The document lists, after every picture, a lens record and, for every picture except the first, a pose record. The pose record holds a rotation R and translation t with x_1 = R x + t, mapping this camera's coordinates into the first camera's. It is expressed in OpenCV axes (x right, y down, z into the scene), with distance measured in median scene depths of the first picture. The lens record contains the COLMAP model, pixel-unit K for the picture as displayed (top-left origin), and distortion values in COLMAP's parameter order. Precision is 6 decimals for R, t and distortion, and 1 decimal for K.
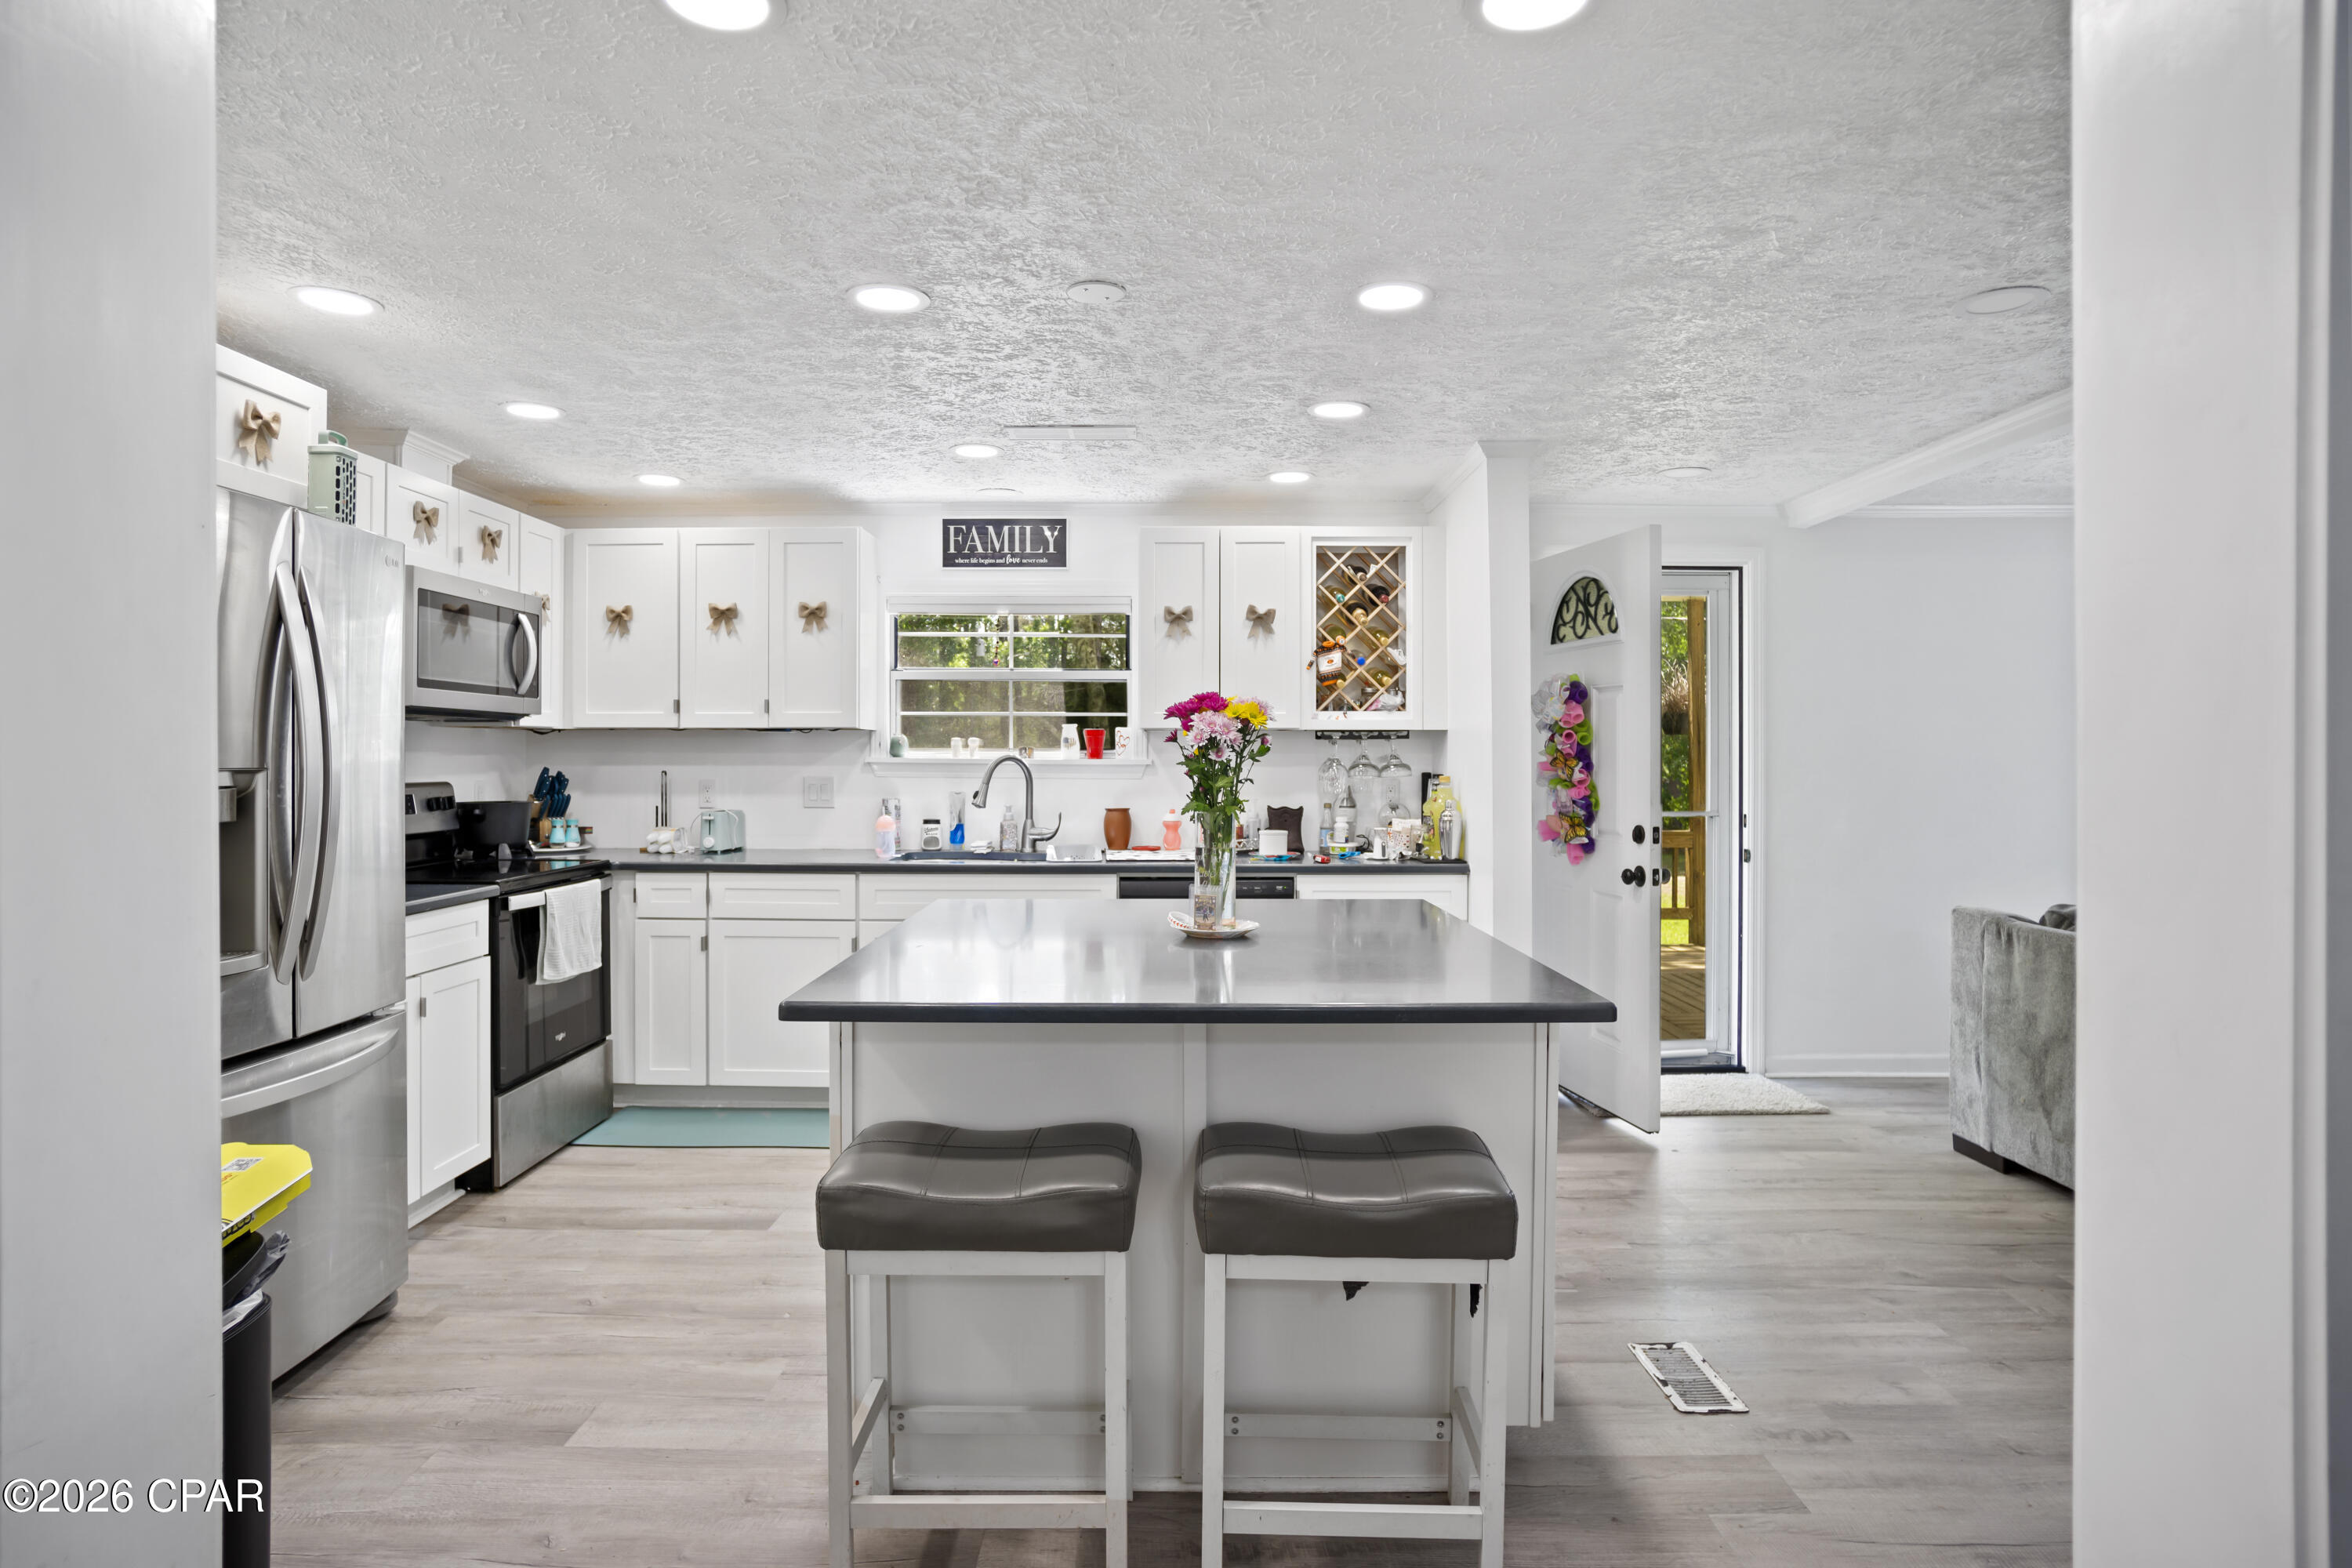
lens RADIAL K [[1270.3, 0, 1160.0], [0, 1270.3, 770.3], [0, 0, 1]] dist [-0.060262, 0.040645]
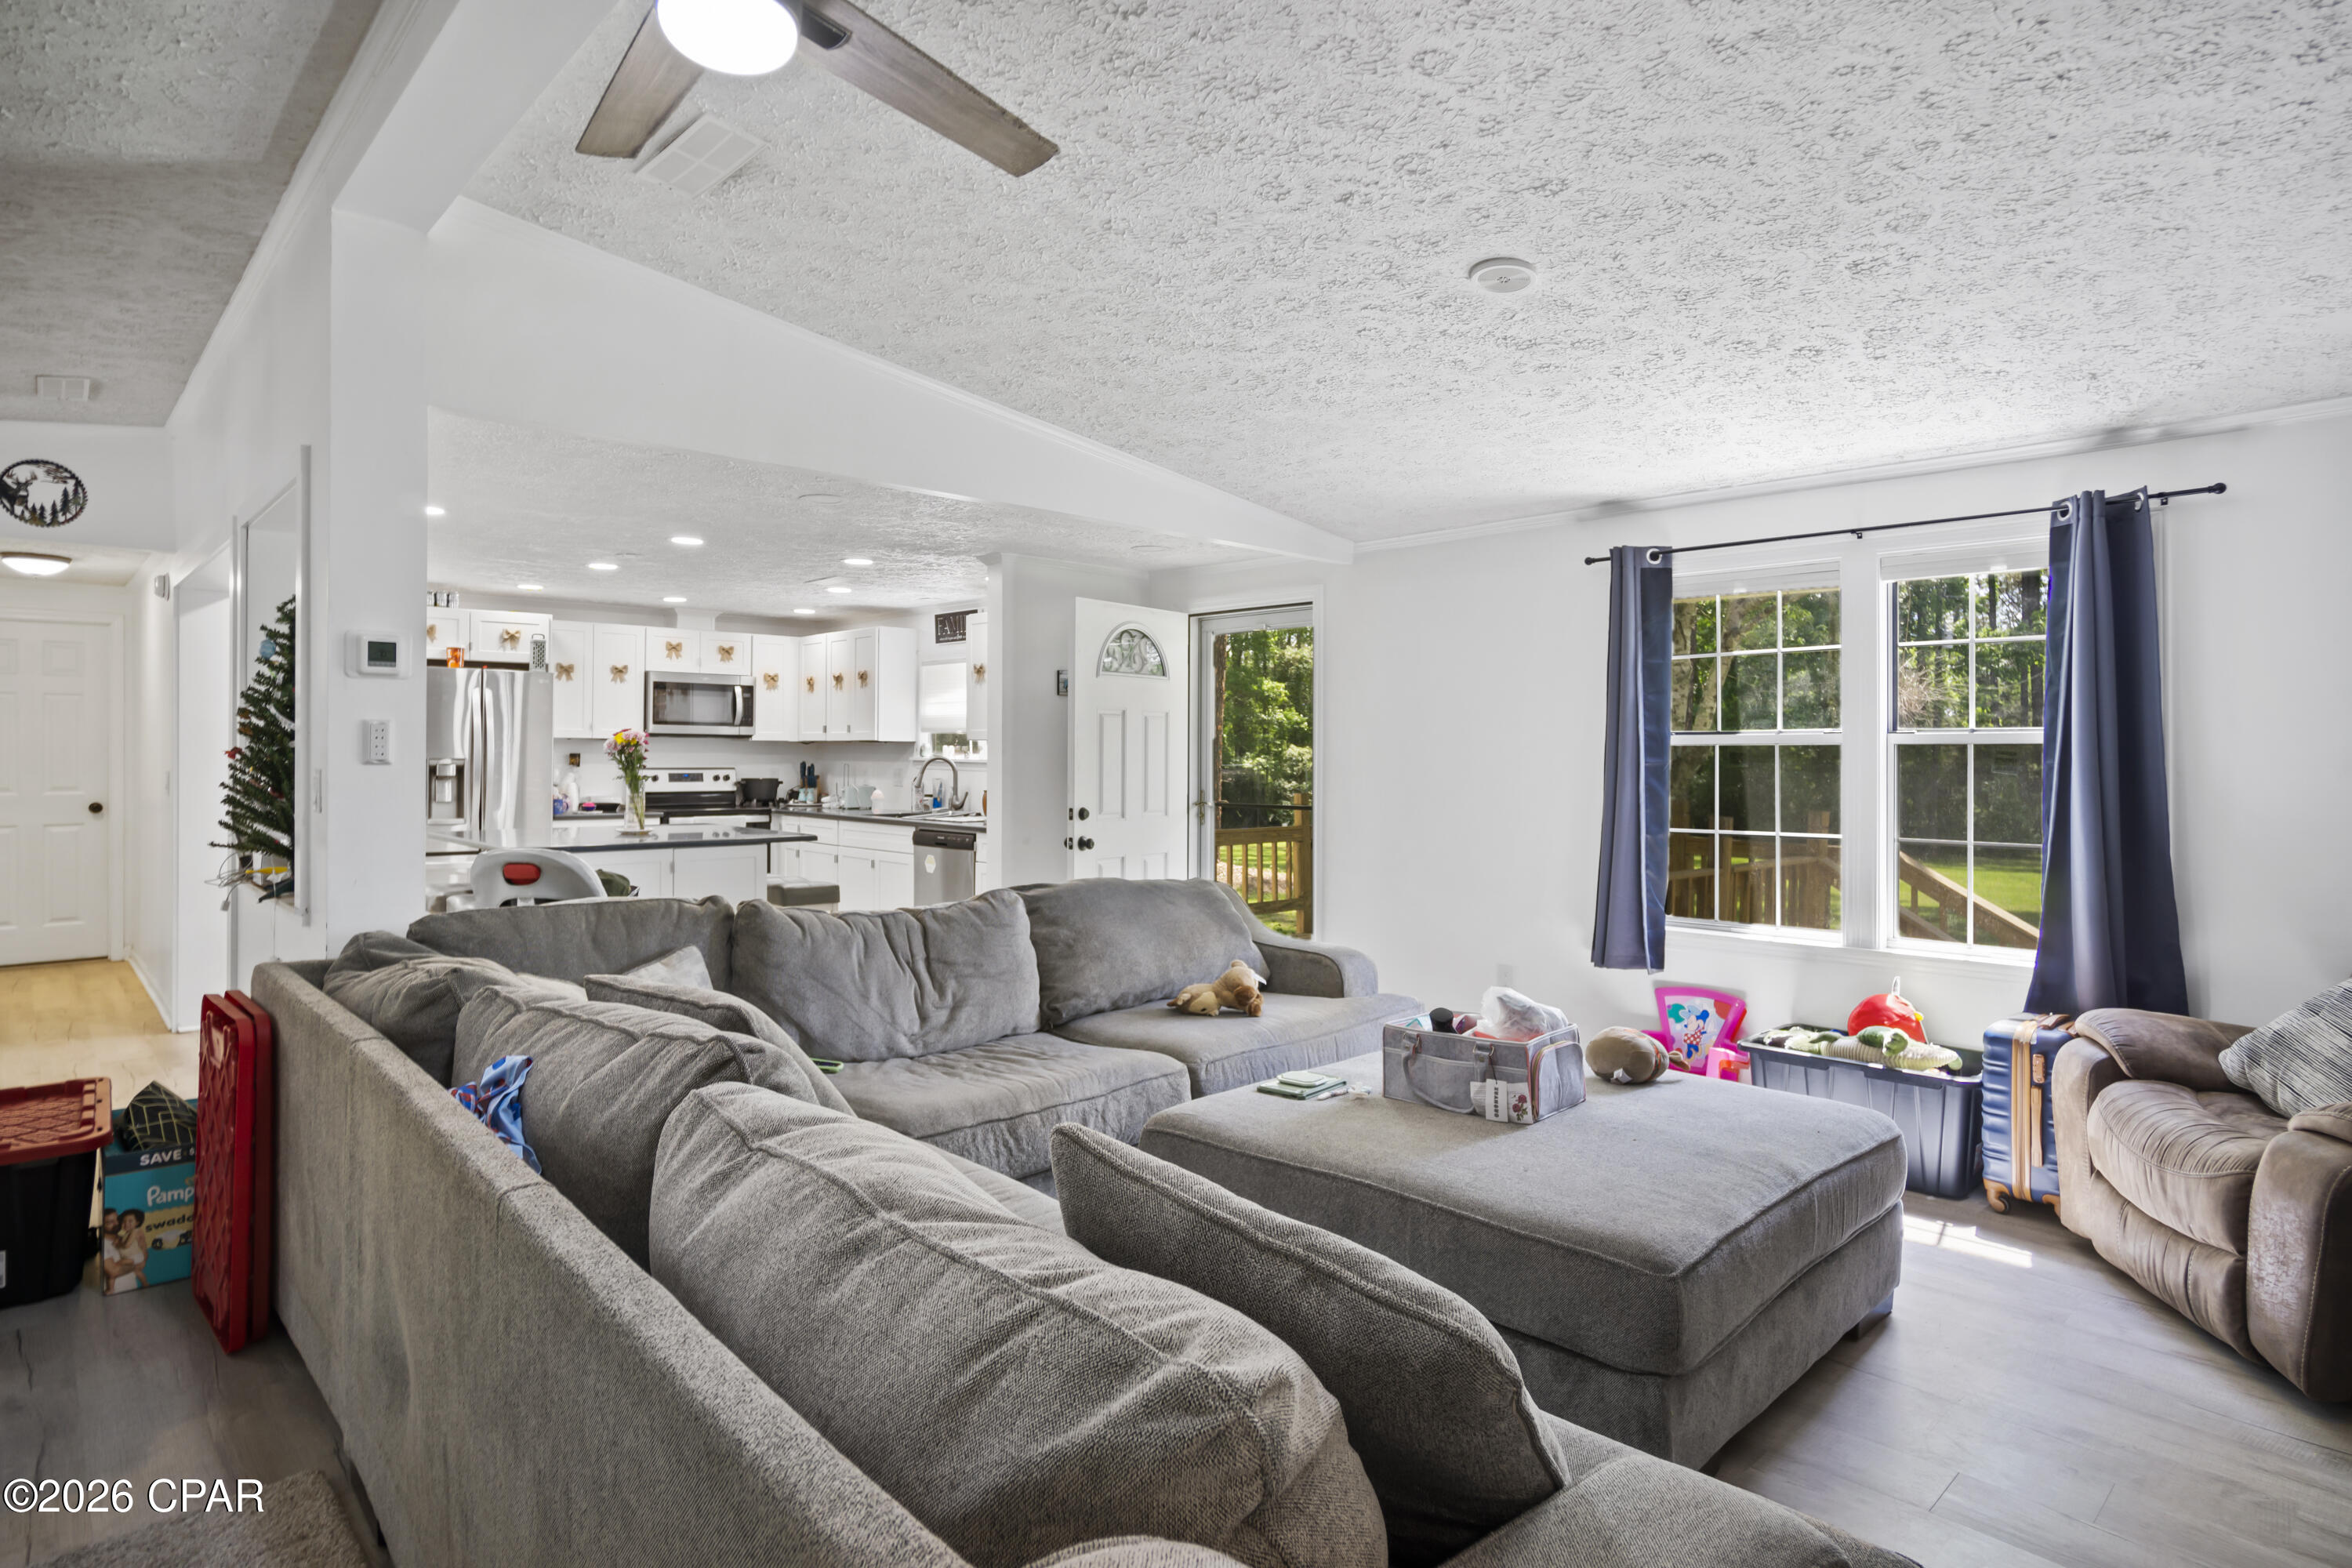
lens RADIAL K [[1270.3, 0, 1160.0], [0, 1270.3, 770.3], [0, 0, 1]] dist [-0.060262, 0.040645]
pose [[0.676946, 0.009316, -0.735974, 1.494032], [-0.014284, 0.999898, -0.000482, 0.004640], [0.735894, 0.010839, 0.677010, 0.106654]]
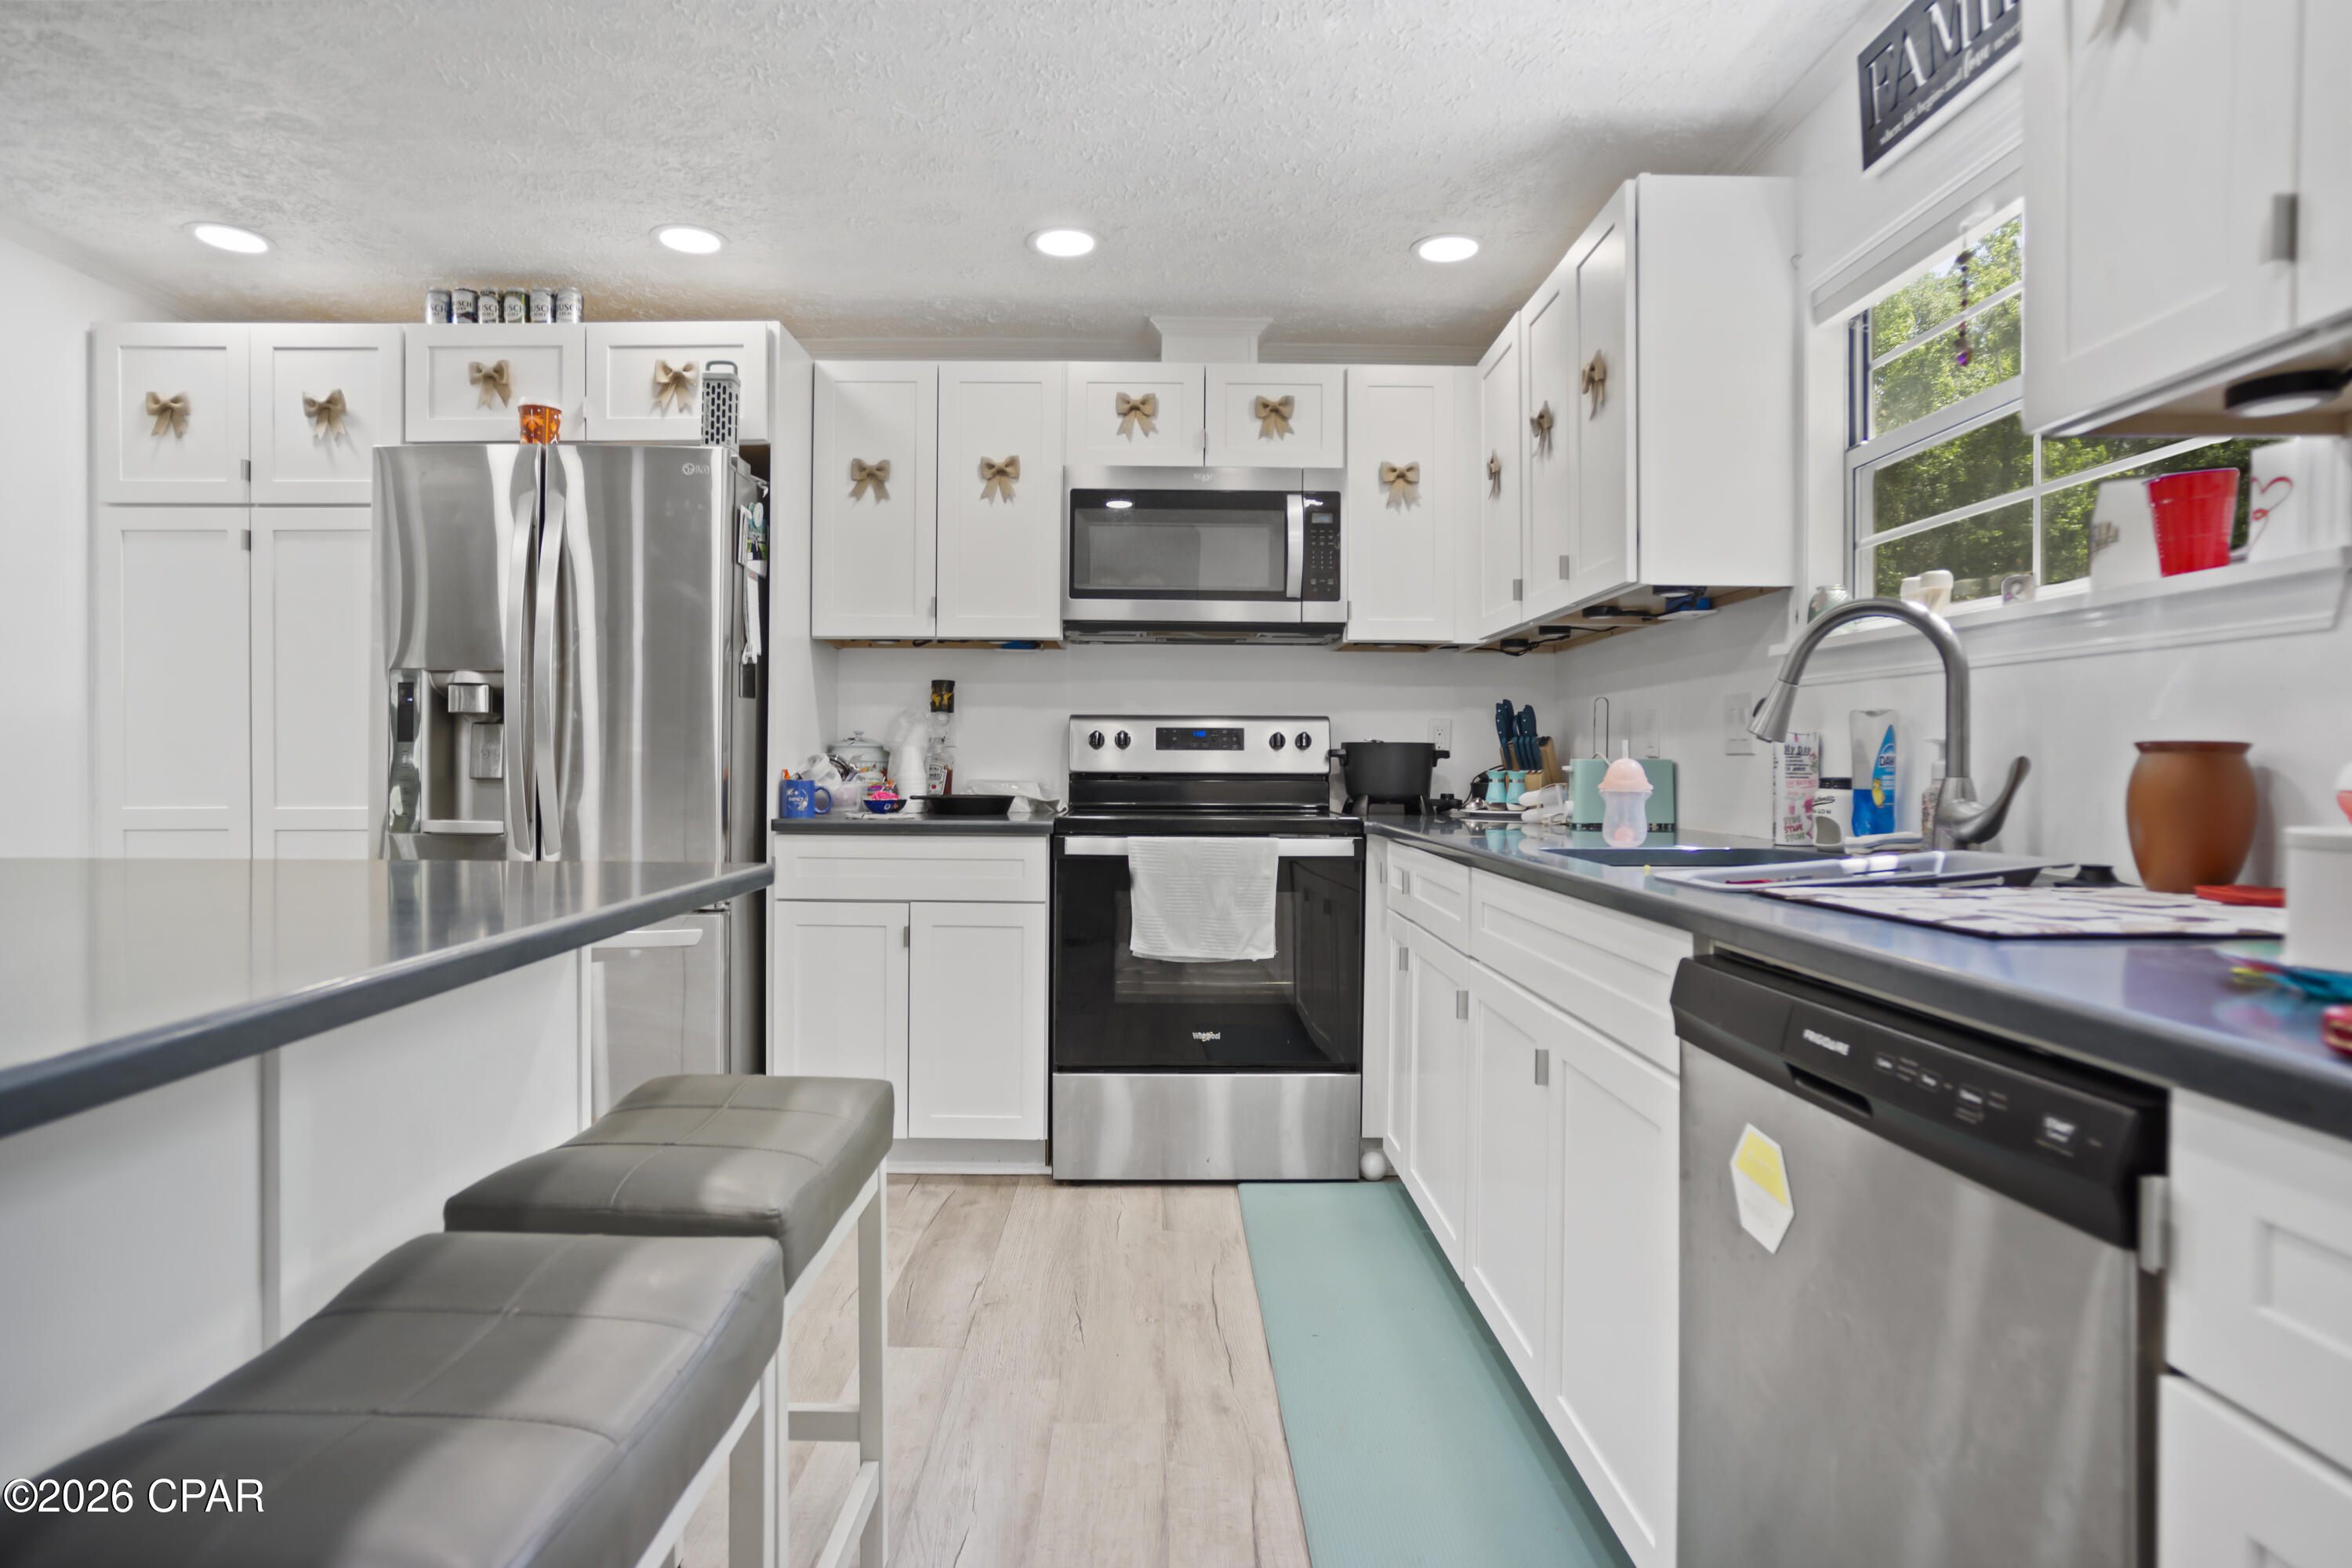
lens RADIAL K [[1270.3, 0, 1160.0], [0, 1270.3, 770.3], [0, 0, 1]] dist [-0.060262, 0.040645]
pose [[0.007702, 0.001272, -0.999970, 0.277974], [-0.018574, 0.999827, 0.001128, 0.047640], [0.999798, 0.018565, 0.007725, 0.914526]]
